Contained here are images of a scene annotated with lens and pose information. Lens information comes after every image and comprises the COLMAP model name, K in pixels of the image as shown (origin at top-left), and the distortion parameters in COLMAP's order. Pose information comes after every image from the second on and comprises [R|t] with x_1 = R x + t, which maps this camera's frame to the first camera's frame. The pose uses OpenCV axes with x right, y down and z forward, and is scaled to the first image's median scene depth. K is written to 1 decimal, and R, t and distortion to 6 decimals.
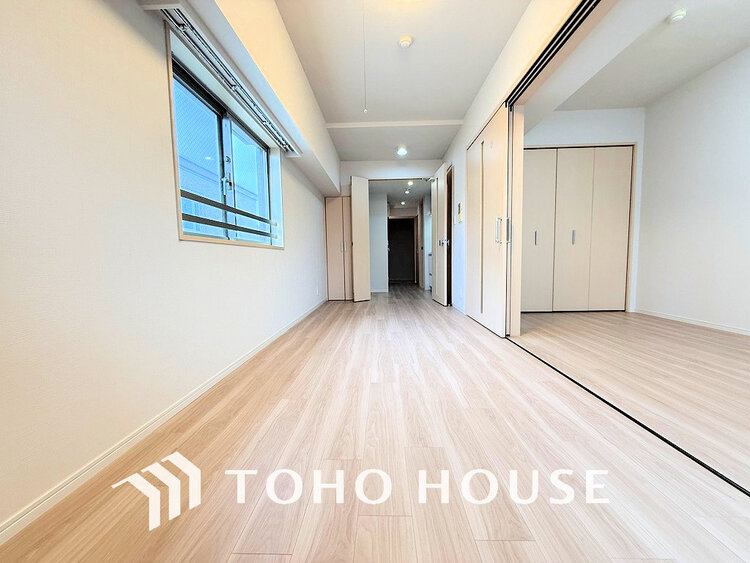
lens RADIAL K [[298.1, 0, 374.6], [0, 298.1, 282.1], [0, 0, 1]] dist [-0.009204, 0.000295]
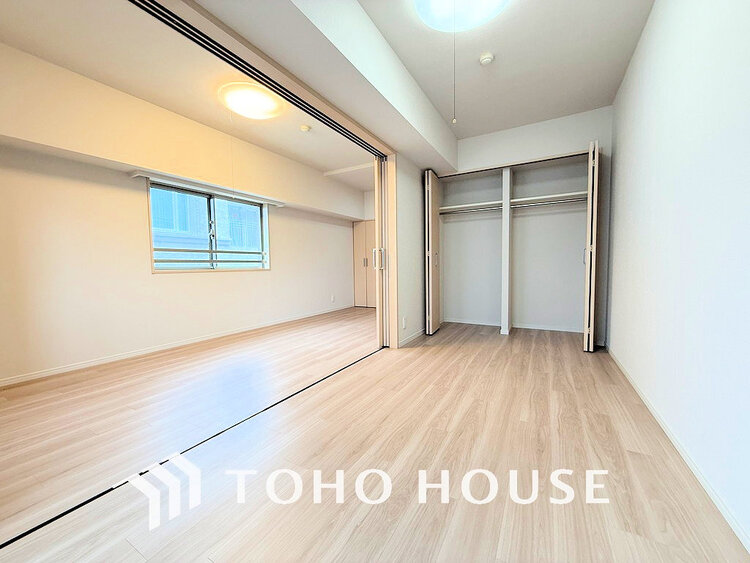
lens RADIAL K [[298.1, 0, 367.7], [0, 298.1, 279.9], [0, 0, 1]] dist [-0.009204, 0.000295]
pose [[0.877411, 0.023916, -0.479144, 1.157391], [-0.031866, 0.999456, -0.008466, -0.092821], [0.478681, 0.022696, 0.877696, -0.111201]]
